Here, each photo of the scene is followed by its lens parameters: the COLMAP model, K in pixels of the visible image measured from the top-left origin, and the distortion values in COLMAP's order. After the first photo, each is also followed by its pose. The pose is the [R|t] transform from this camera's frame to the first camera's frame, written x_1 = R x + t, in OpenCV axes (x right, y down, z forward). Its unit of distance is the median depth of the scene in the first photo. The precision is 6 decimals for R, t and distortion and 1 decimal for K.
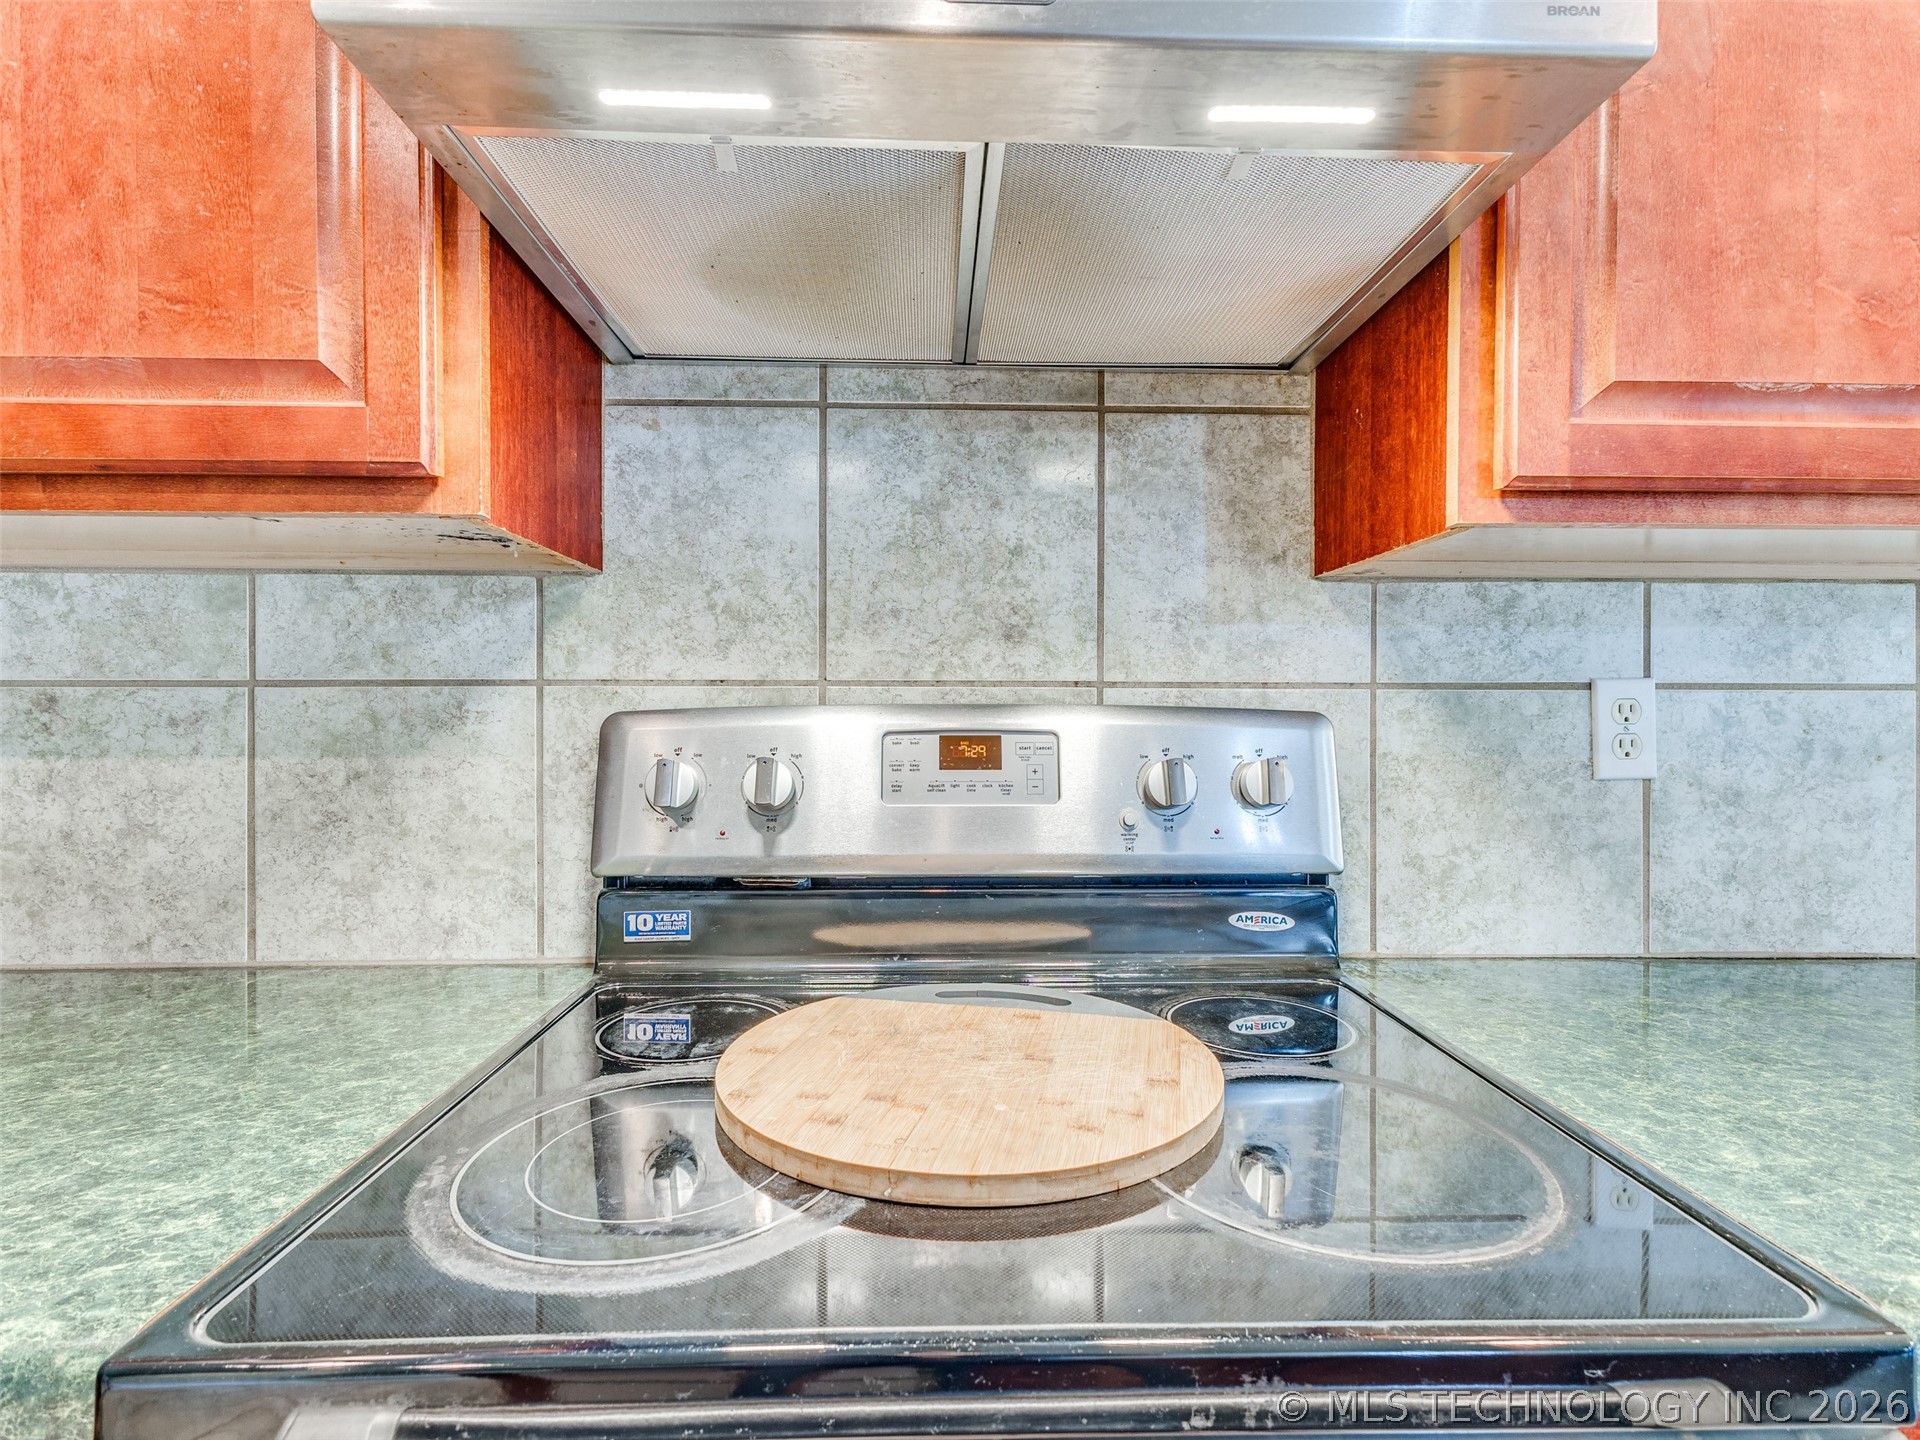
lens RADIAL K [[938.2, 0, 950.4], [0, 938.2, 713.5], [0, 0, 1]] dist [0.016848, -0.003198]
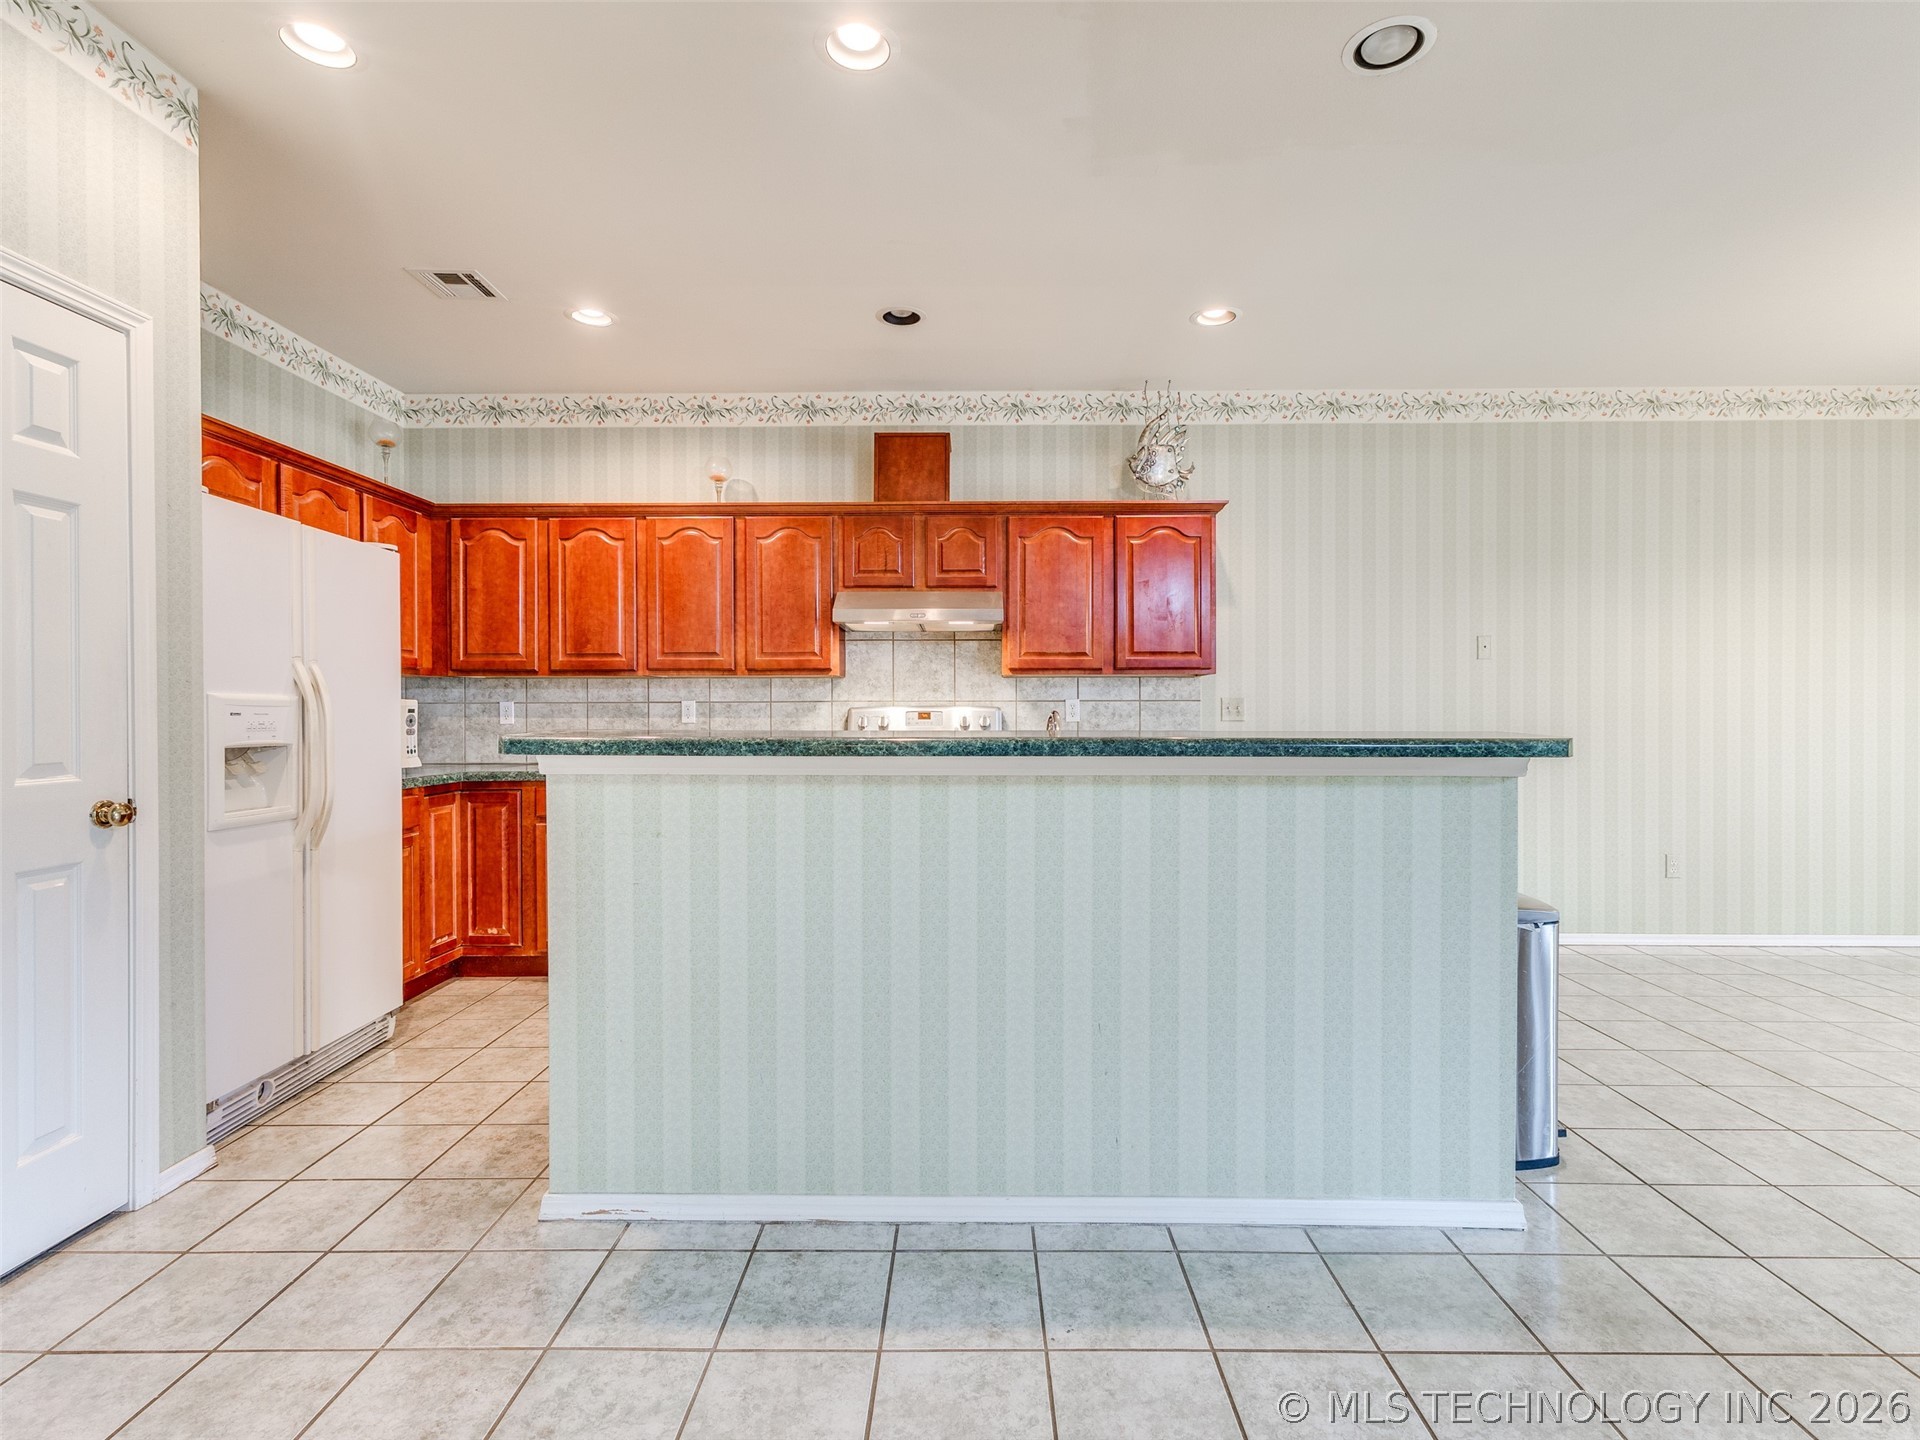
lens RADIAL K [[938.2, 0, 947.8], [0, 938.2, 715.4], [0, 0, 1]] dist [0.016848, -0.003198]
pose [[0.998726, -0.004241, -0.050282, 0.354891], [0.004408, 0.999985, 0.003193, 0.022820], [0.050267, -0.003411, 0.998730, -3.511156]]
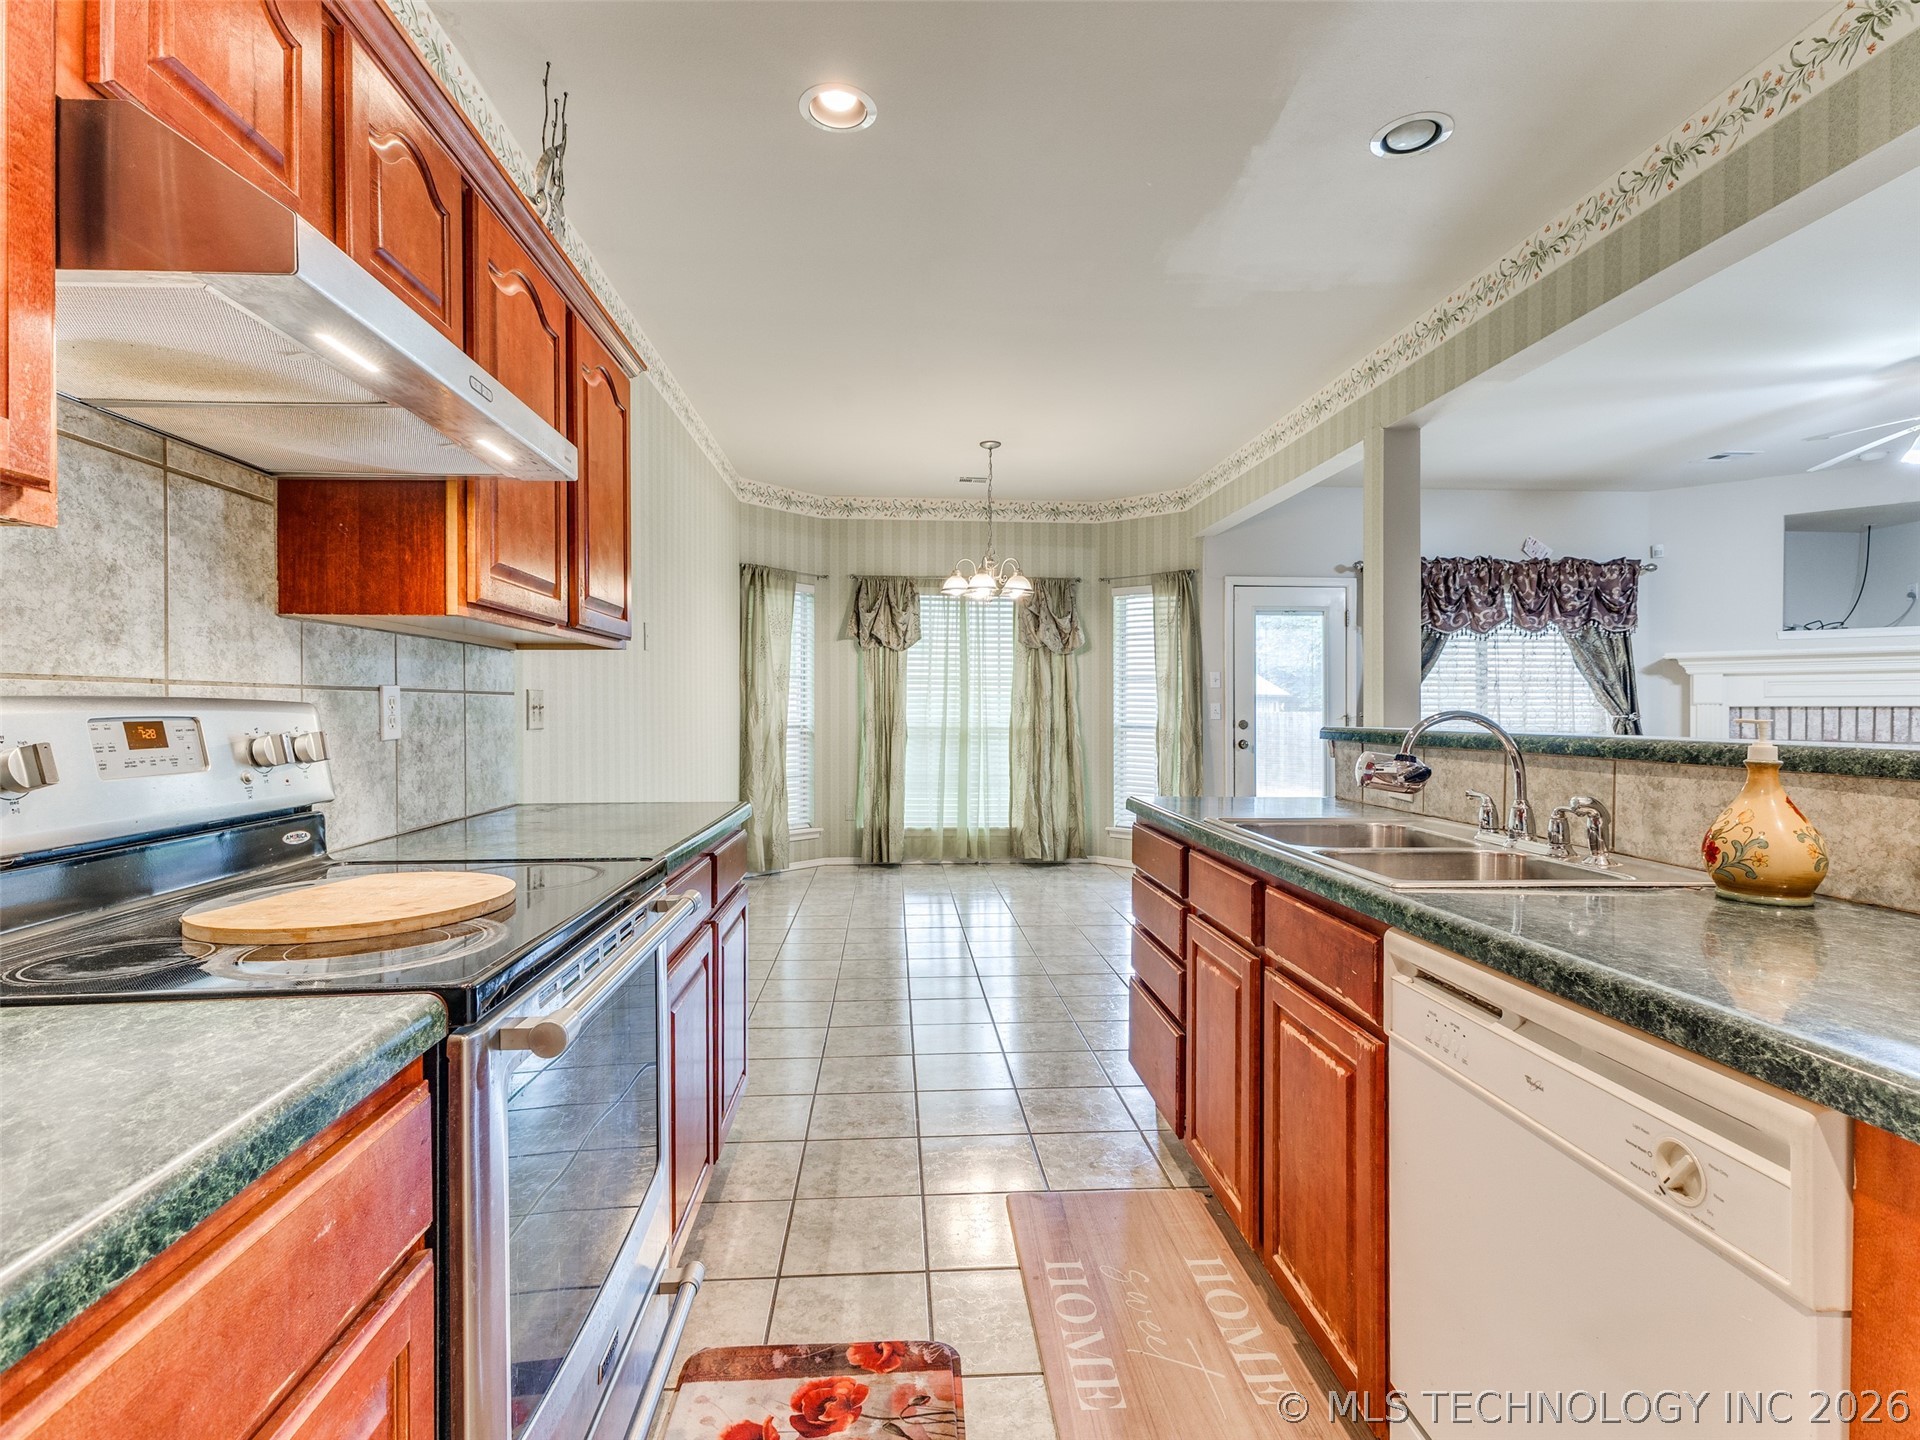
lens RADIAL K [[938.2, 0, 947.9], [0, 938.2, 710.3], [0, 0, 1]] dist [0.016848, -0.003198]
pose [[-0.028180, -0.006297, 0.999583, -1.176391], [0.001287, 0.999979, 0.006336, 0.001695], [-0.999602, 0.001465, -0.028171, -0.035373]]
